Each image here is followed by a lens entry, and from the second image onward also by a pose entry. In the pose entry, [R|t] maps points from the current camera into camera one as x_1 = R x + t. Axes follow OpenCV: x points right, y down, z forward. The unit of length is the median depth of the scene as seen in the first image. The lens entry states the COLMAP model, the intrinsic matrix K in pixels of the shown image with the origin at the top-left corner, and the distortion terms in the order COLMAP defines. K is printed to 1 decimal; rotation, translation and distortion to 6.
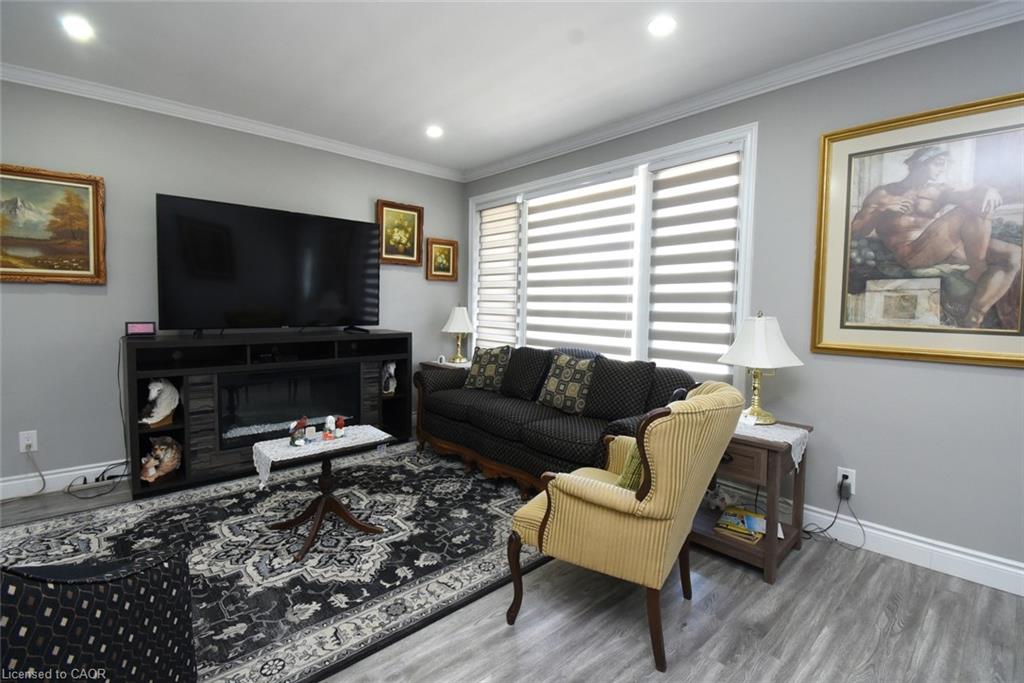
lens RADIAL K [[465.5, 0, 518.1], [0, 465.5, 331.4], [0, 0, 1]] dist [0.019318, -0.026315]
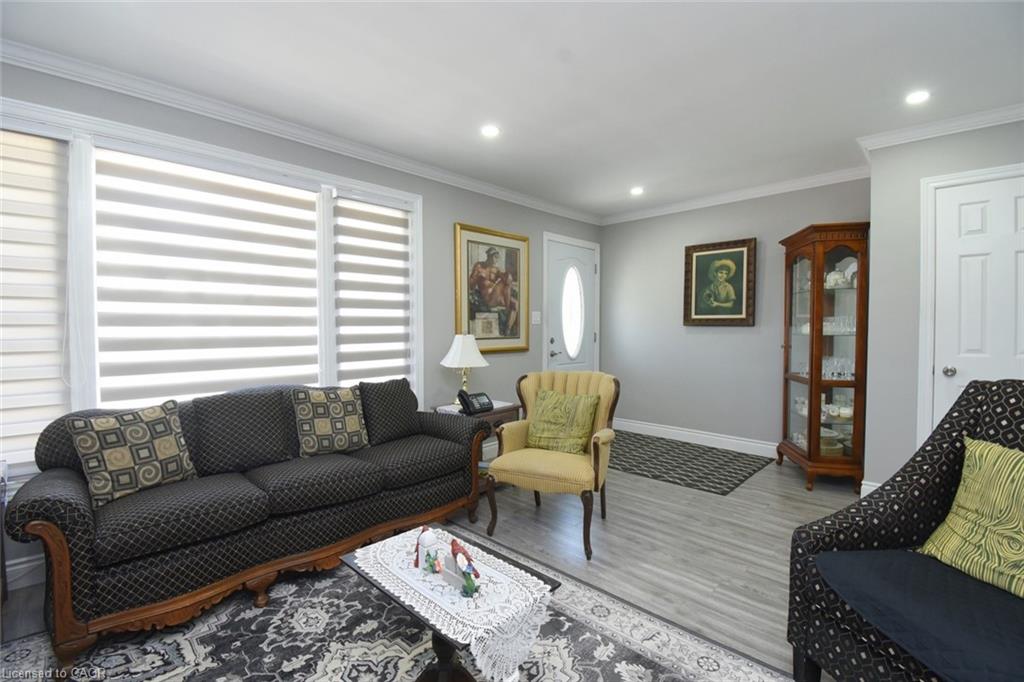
lens RADIAL K [[449.7, 0, 508.6], [0, 449.7, 342.6], [0, 0, 1]] dist [0.013217, -0.021591]
pose [[-0.054489, -0.046110, 0.997449, -0.860374], [0.061742, 0.996866, 0.049456, -0.062168], [-0.996604, 0.064279, -0.051471, 0.834899]]
